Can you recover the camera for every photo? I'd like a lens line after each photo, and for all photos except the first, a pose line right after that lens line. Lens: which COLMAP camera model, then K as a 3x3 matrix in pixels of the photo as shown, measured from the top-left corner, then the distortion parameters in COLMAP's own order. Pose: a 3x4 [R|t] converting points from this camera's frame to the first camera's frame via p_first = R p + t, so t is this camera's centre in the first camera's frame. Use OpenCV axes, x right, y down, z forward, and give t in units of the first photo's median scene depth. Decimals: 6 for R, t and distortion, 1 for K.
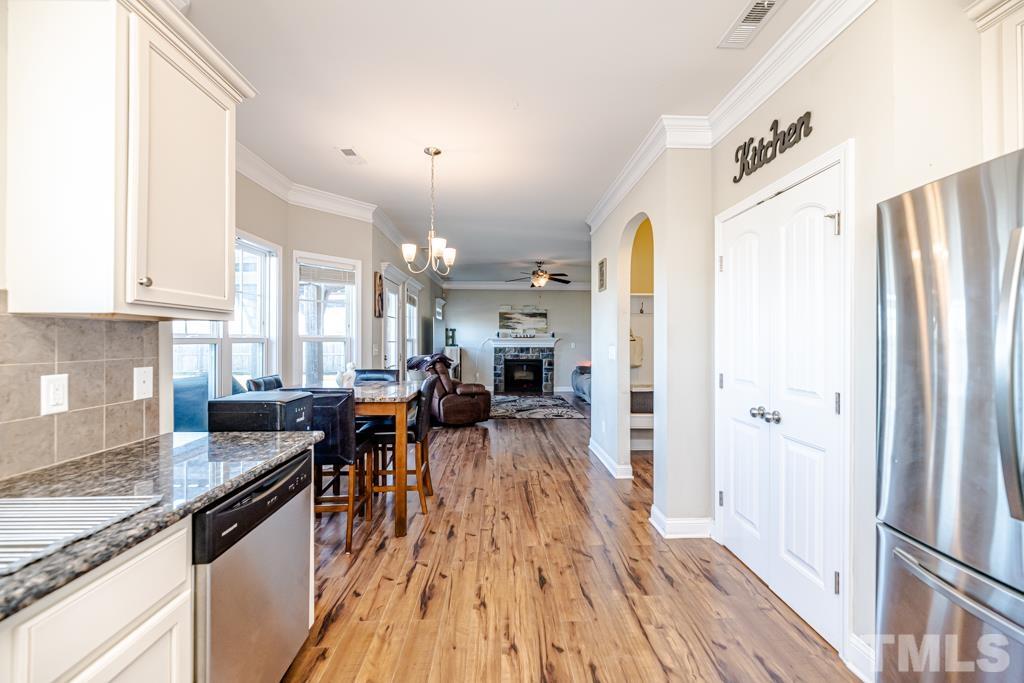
lens RADIAL K [[412.2, 0, 511.7], [0, 412.2, 339.0], [0, 0, 1]] dist [-0.000927, -0.000359]
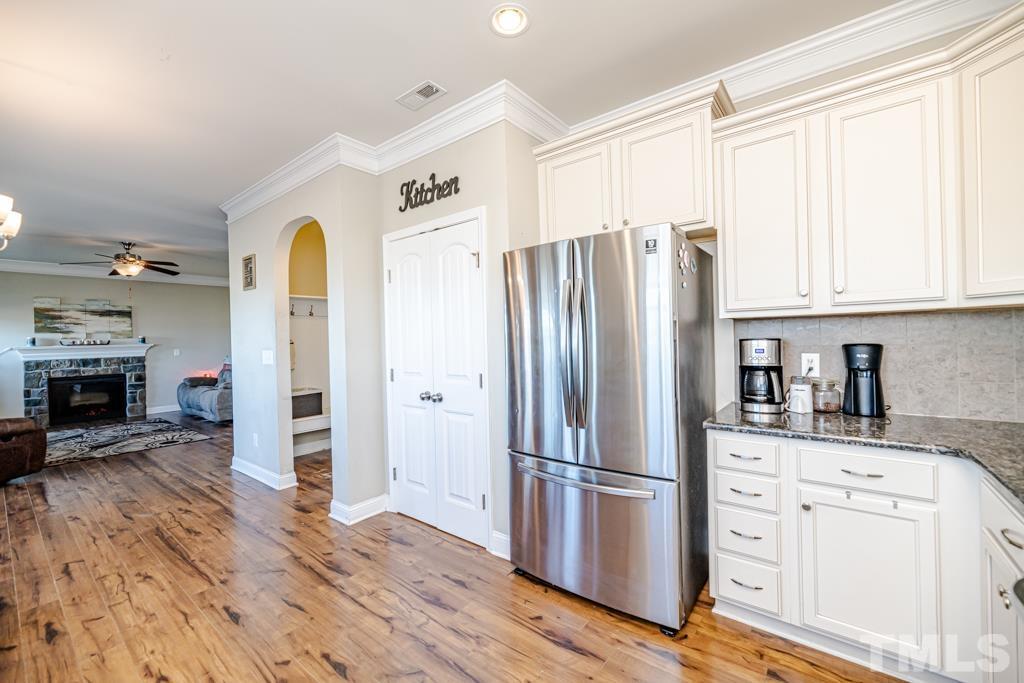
lens RADIAL K [[416.8, 0, 506.6], [0, 416.8, 336.8], [0, 0, 1]] dist [-0.000398, -0.000082]
pose [[0.650450, -0.018262, 0.759330, -0.179518], [0.025423, 0.999674, 0.002264, -0.002489], [-0.759124, 0.017832, 0.650702, -0.032002]]
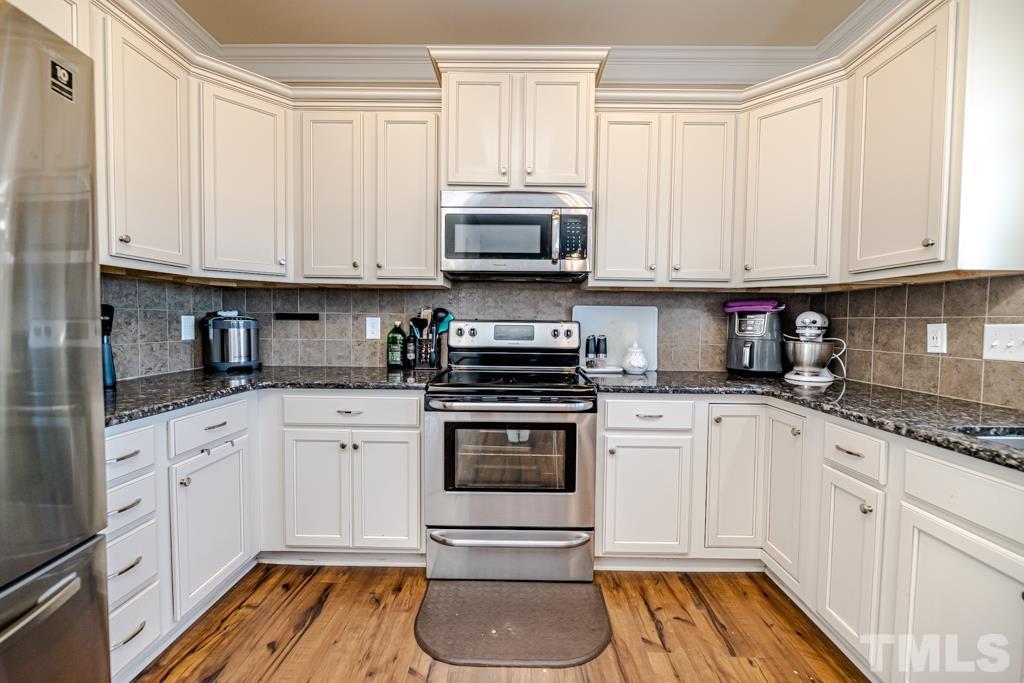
lens RADIAL K [[408.4, 0, 512.8], [0, 408.4, 337.2], [0, 0, 1]] dist [-0.000909, -0.000352]
pose [[-0.998706, -0.013737, 0.048972, 0.111968], [-0.011798, 0.999144, 0.039648, 0.042618], [-0.049475, 0.039019, -0.998013, 0.528853]]
